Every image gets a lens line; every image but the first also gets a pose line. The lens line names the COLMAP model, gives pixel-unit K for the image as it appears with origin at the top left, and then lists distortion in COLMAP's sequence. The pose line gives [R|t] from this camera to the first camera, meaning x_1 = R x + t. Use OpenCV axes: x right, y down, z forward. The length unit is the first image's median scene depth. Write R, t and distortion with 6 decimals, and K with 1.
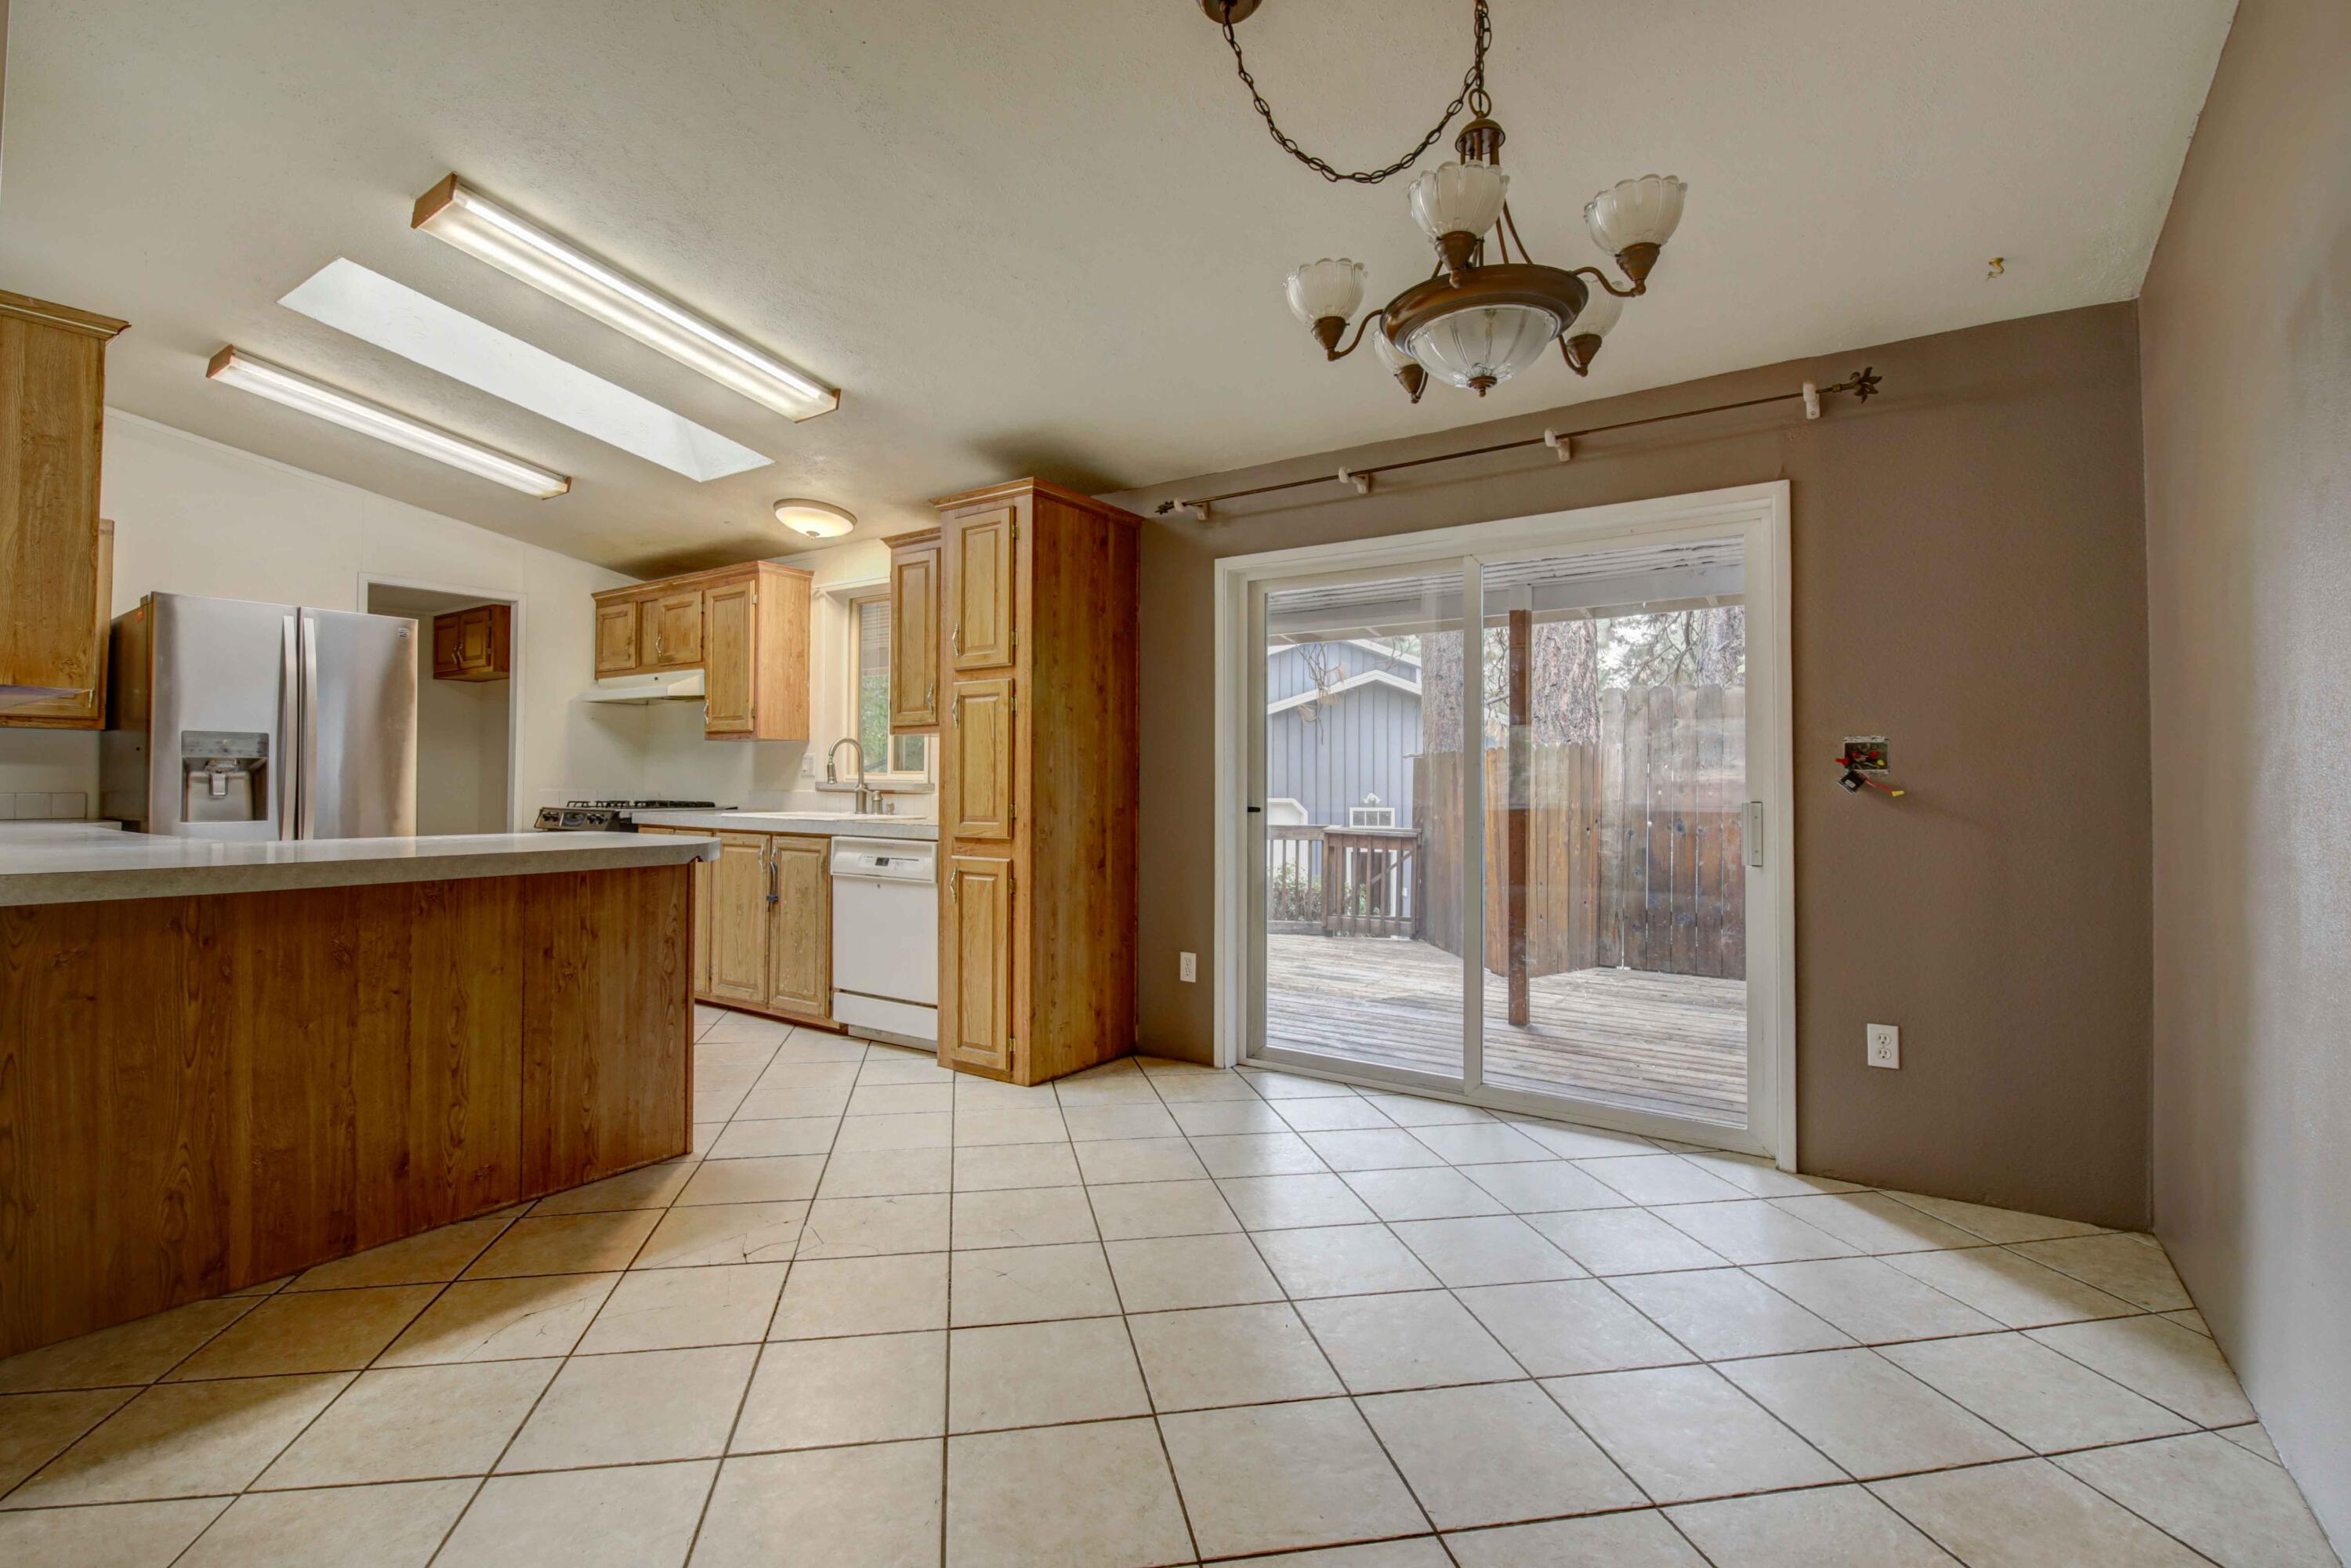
lens RADIAL K [[1033.2, 0, 1177.6], [0, 1033.2, 774.6], [0, 0, 1]] dist [0.001004, 0.000013]
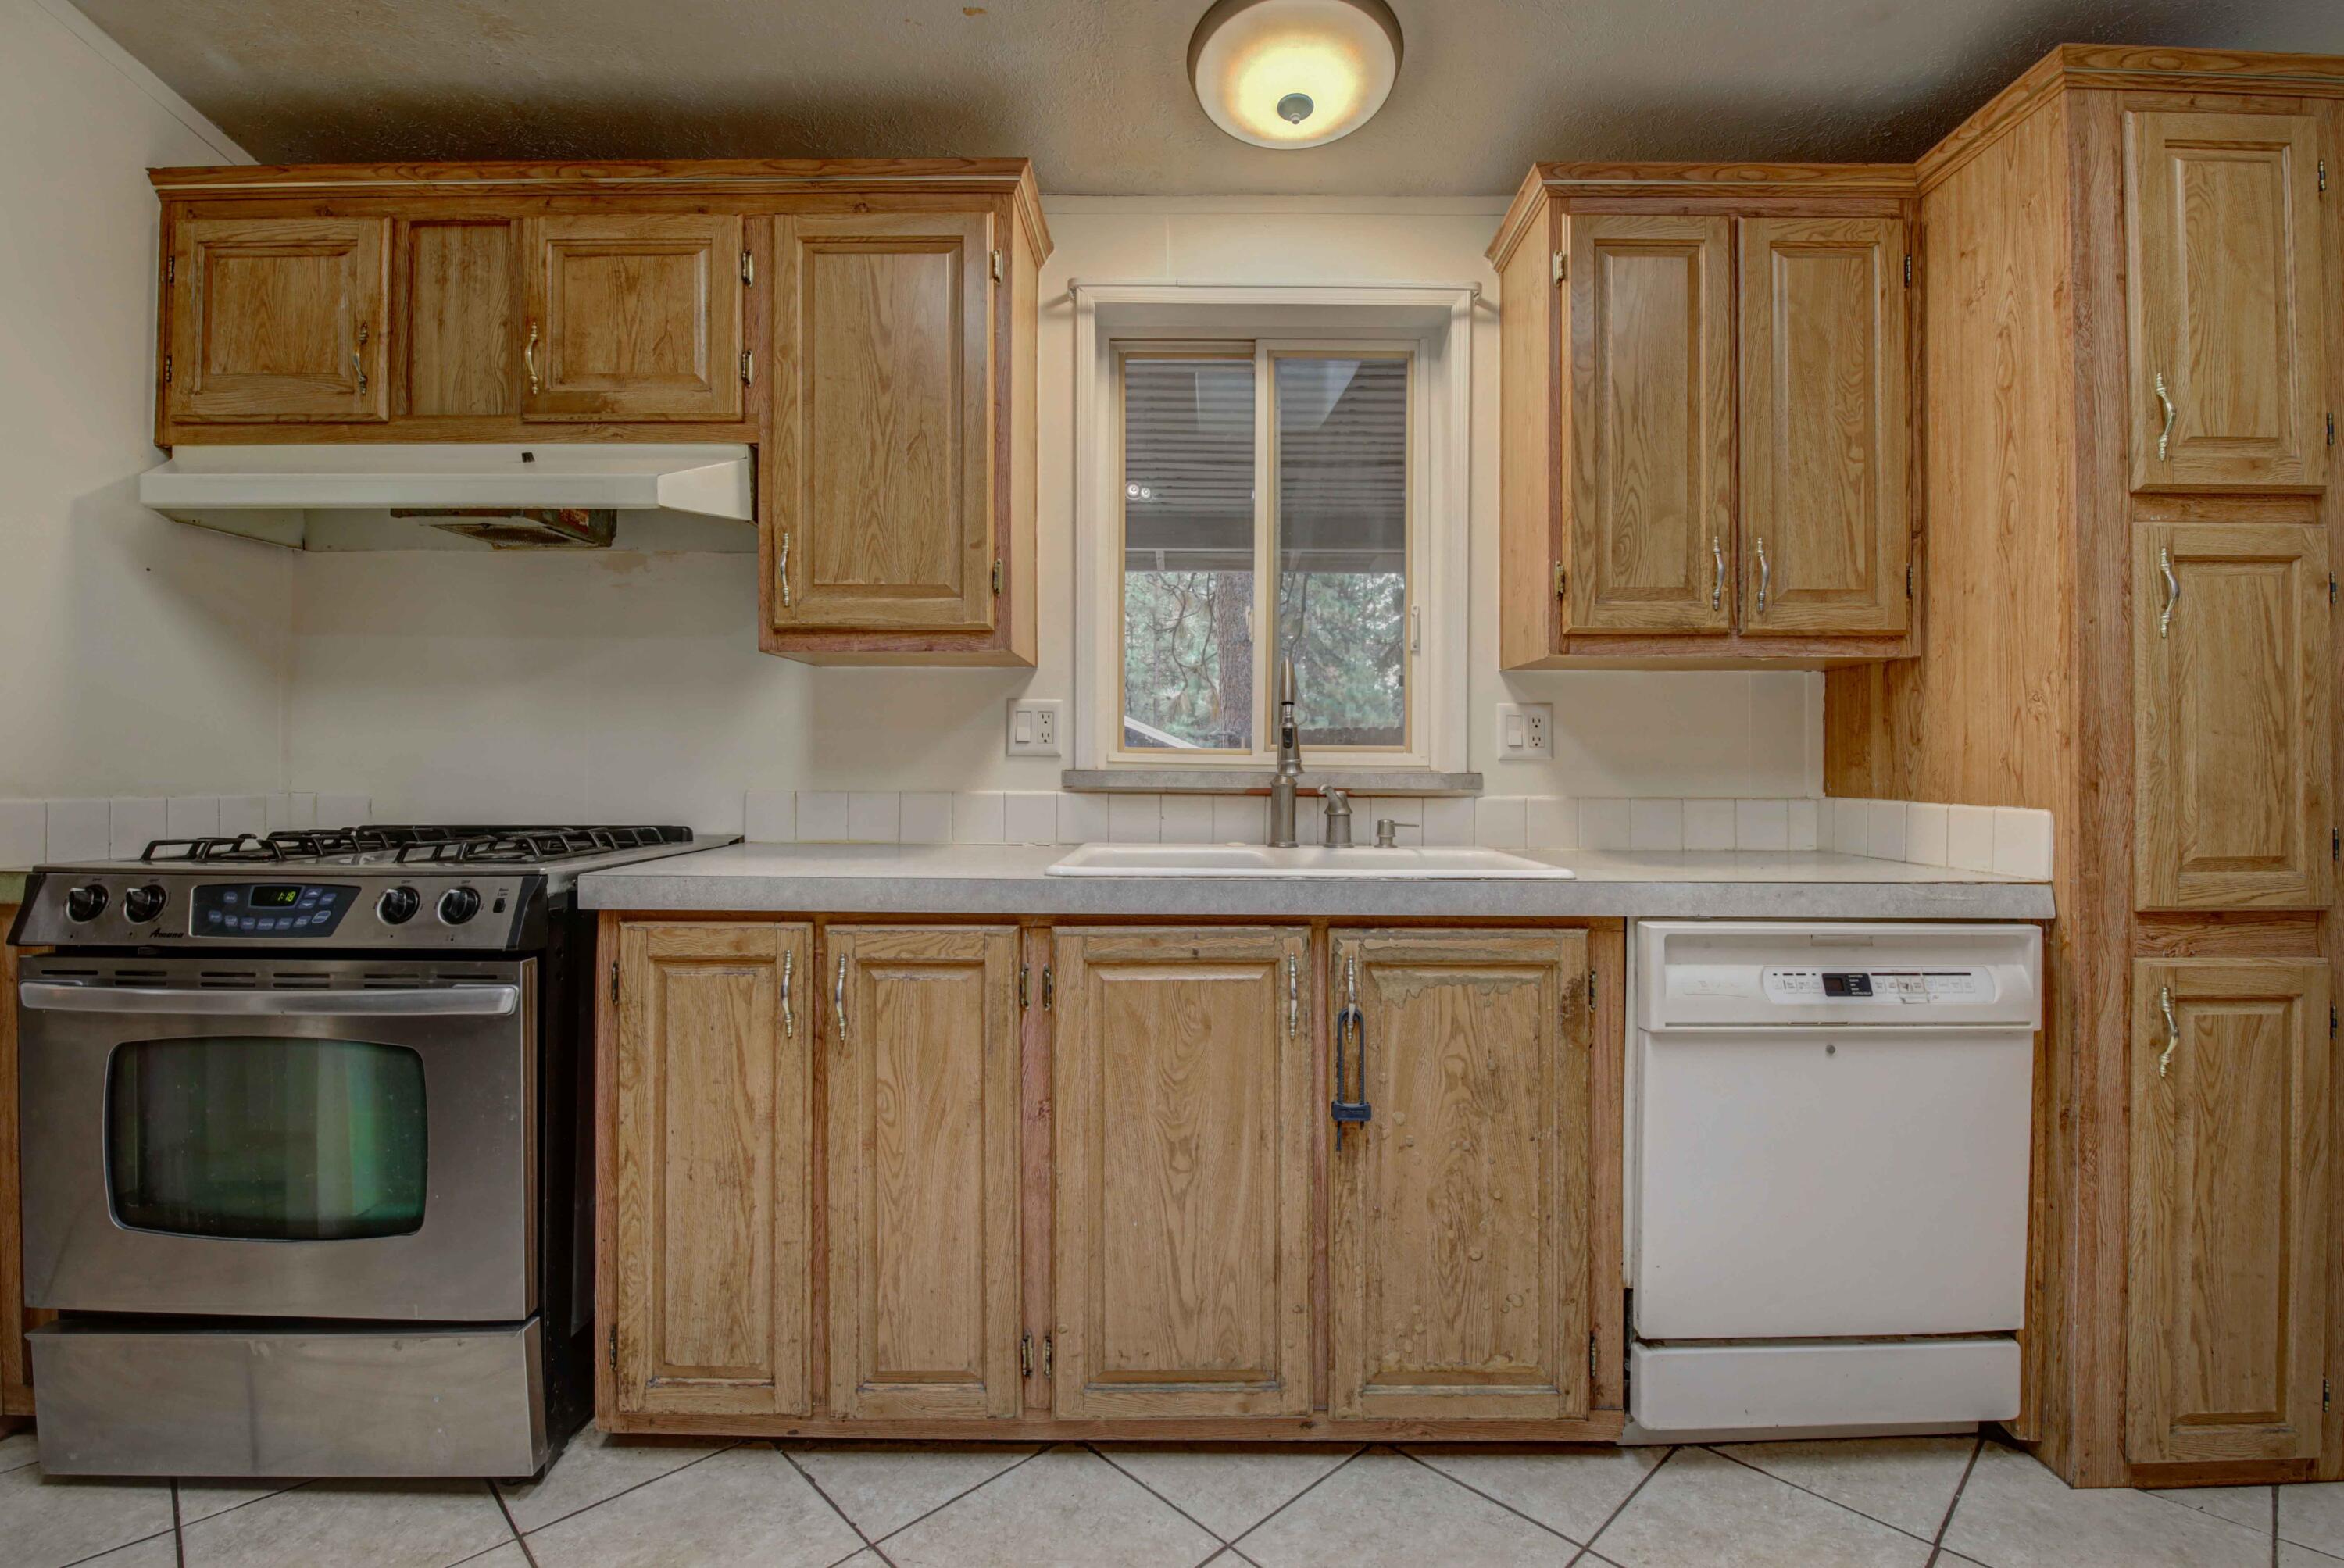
lens RADIAL K [[1037.3, 0, 1175.2], [0, 1037.3, 775.5], [0, 0, 1]] dist [-0.017582, -0.000210]
pose [[0.828894, -0.005446, 0.559380, -0.635508], [-0.003921, 0.999871, 0.015545, 0.002714], [-0.559392, -0.015079, 0.828766, 0.753164]]
